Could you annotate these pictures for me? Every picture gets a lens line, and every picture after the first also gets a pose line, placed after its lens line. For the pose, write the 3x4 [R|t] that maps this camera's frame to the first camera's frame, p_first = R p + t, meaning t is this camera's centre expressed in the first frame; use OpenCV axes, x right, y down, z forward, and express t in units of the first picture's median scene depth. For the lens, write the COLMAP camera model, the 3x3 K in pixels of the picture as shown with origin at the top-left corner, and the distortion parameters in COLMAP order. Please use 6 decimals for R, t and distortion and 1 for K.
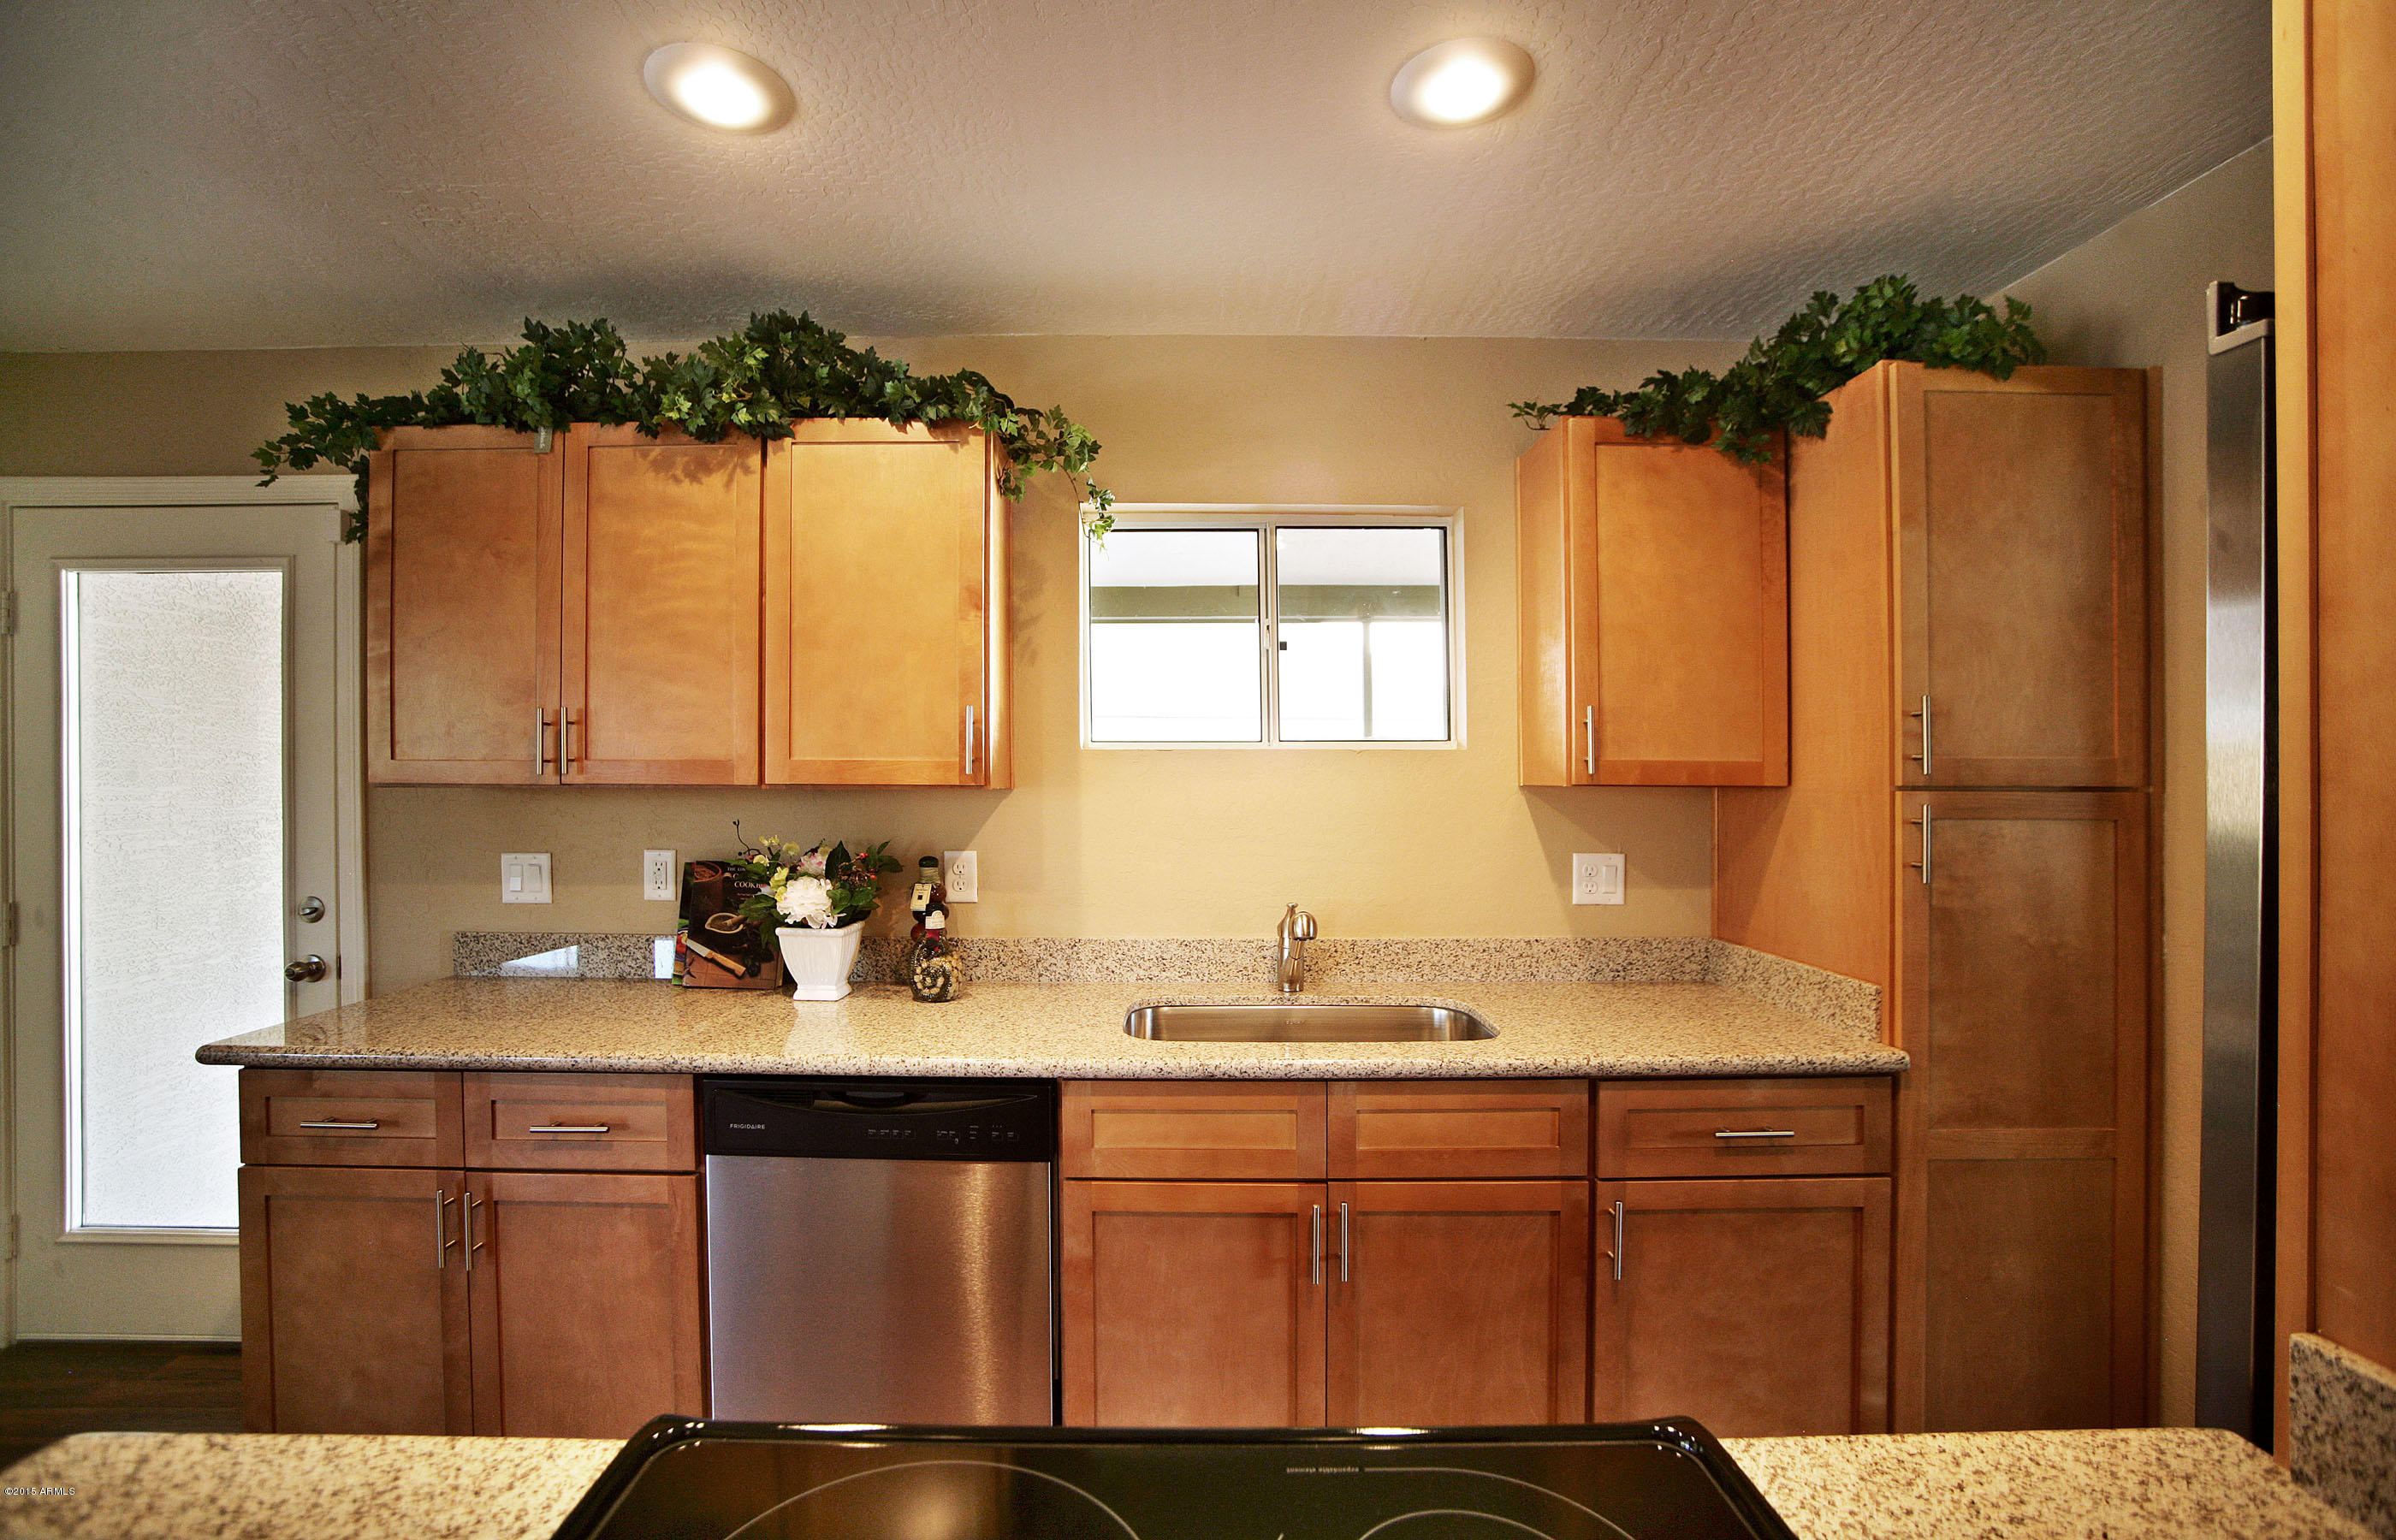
lens RADIAL K [[1252.6, 0, 893.7], [0, 1252.6, 775.2], [0, 0, 1]] dist [-0.054045, 0.000233]
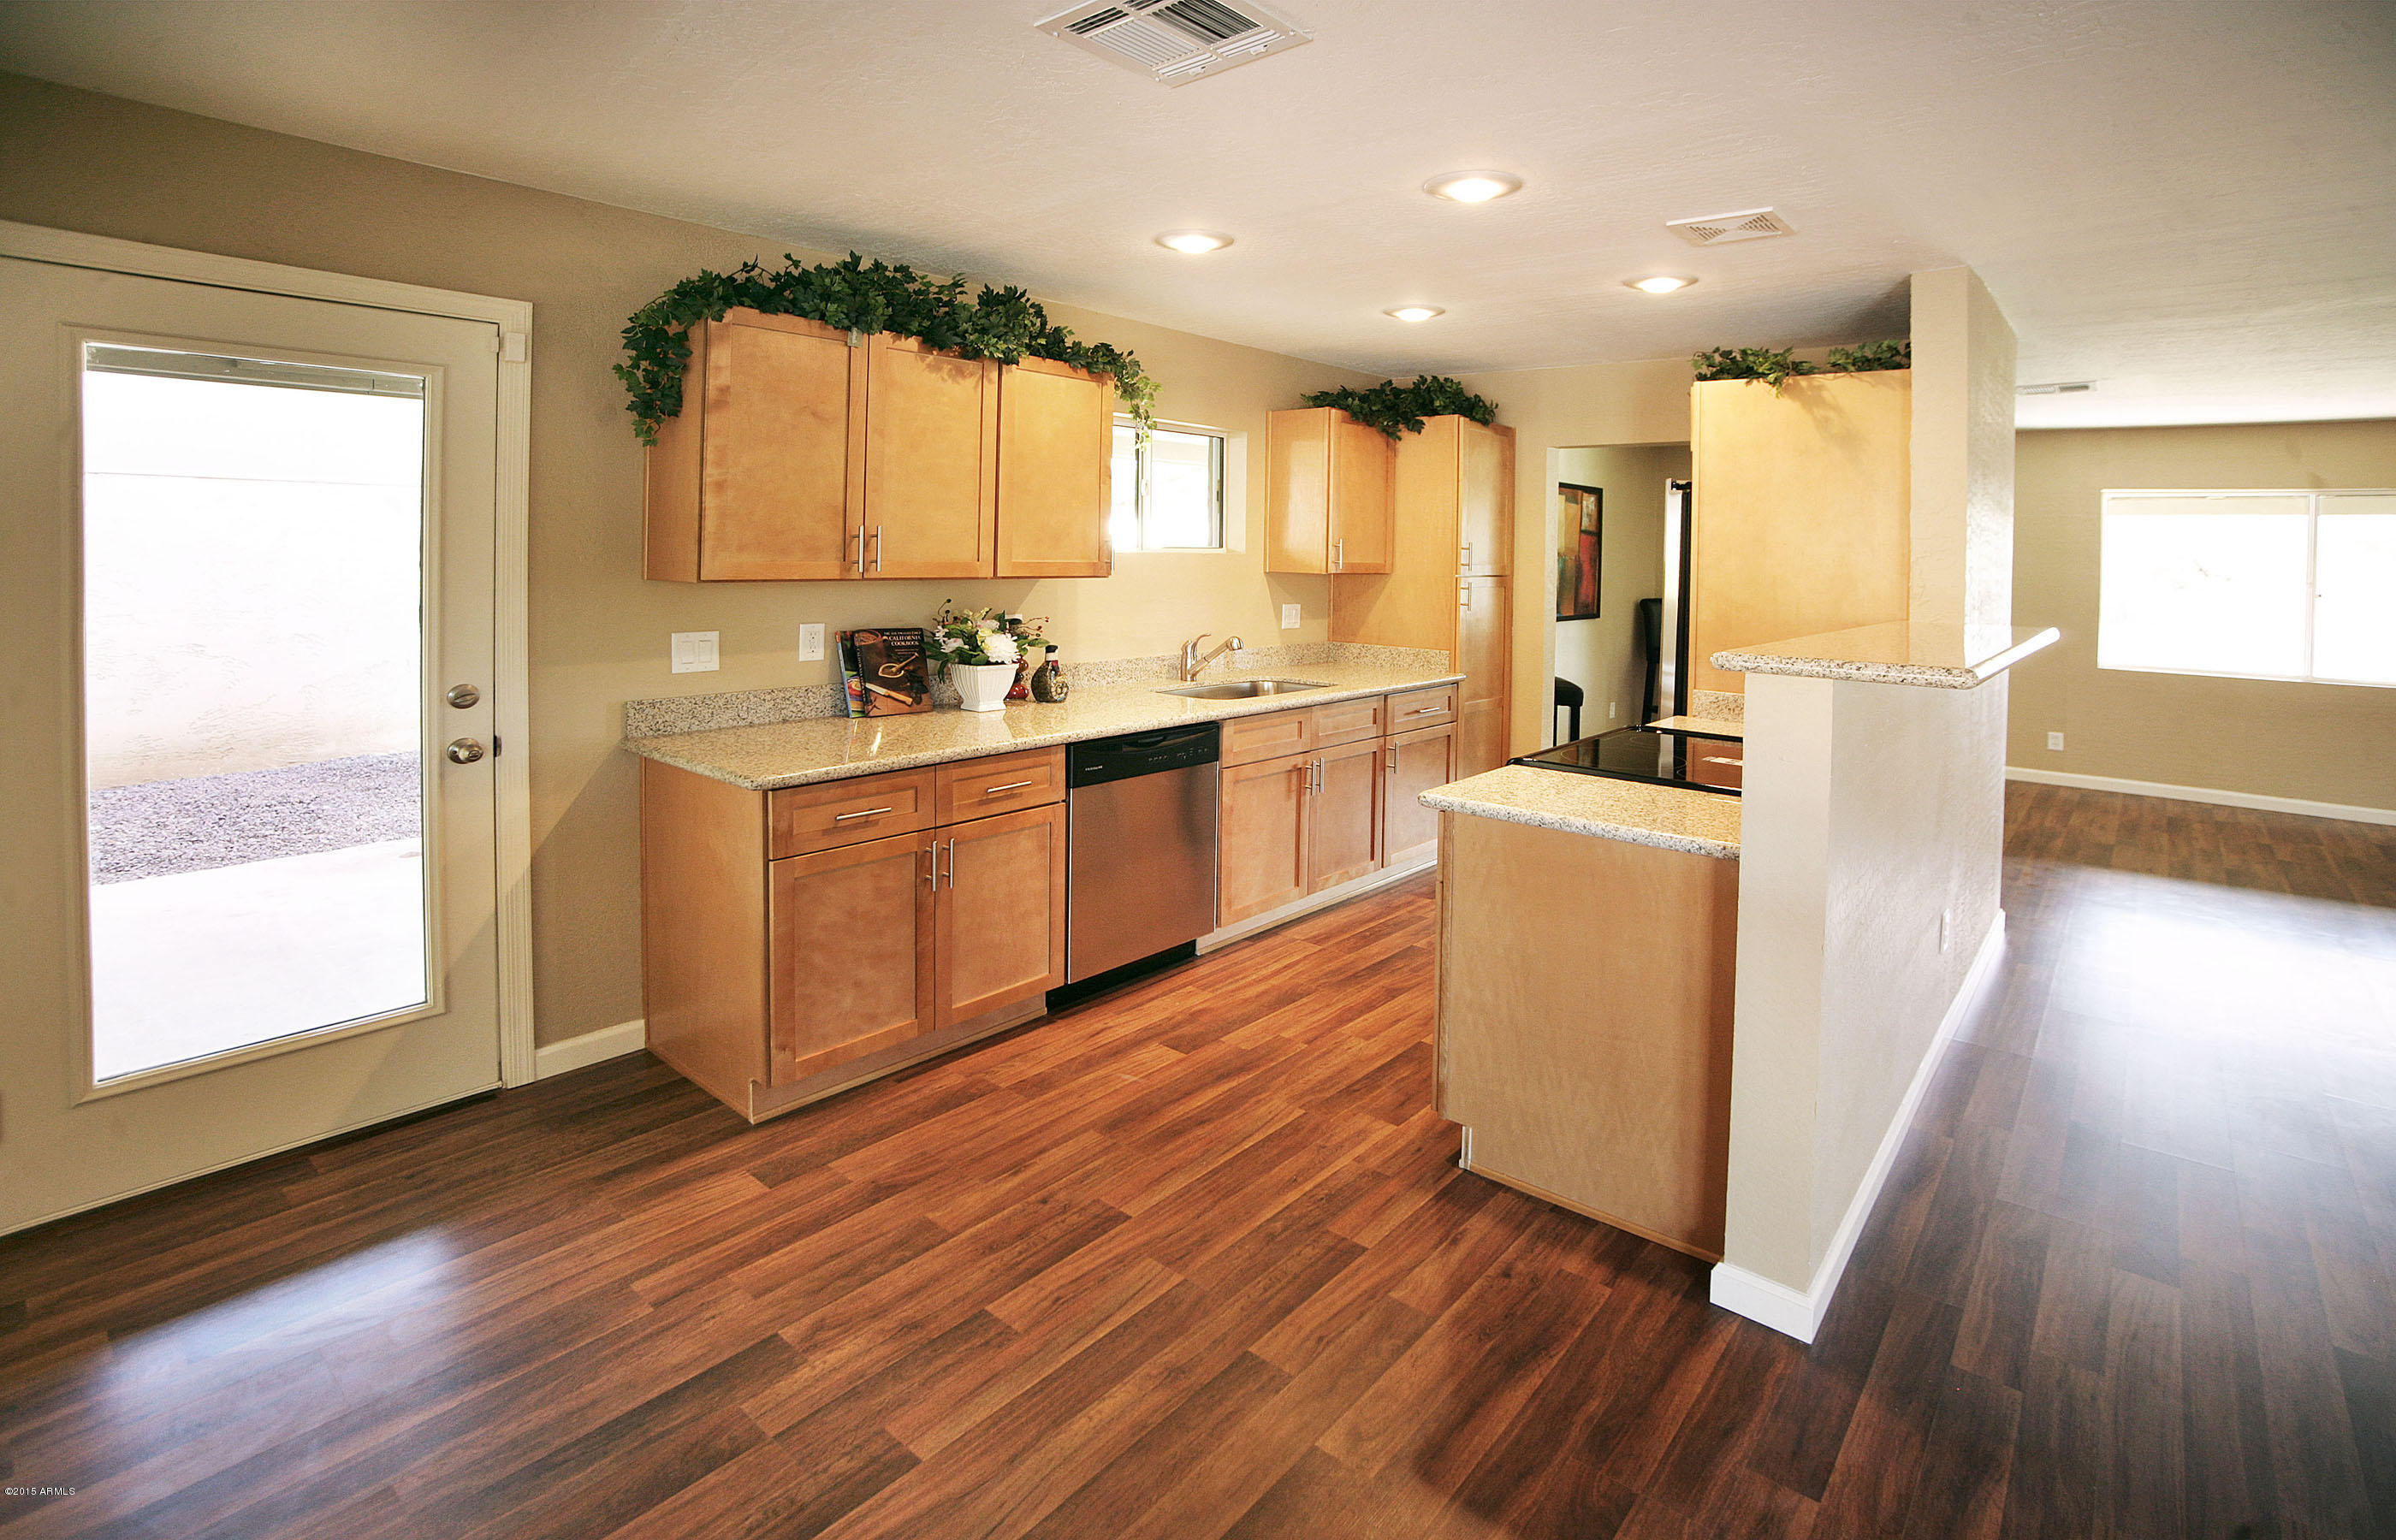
lens RADIAL K [[1130.8, 0, 1206.9], [0, 1130.8, 601.9], [0, 0, 1]] dist [-0.065066, 0.000059]
pose [[0.652038, -0.030589, 0.757569, -1.026205], [-0.011833, 0.998654, 0.050508, -0.037652], [-0.758094, -0.041897, 0.650798, -0.151267]]
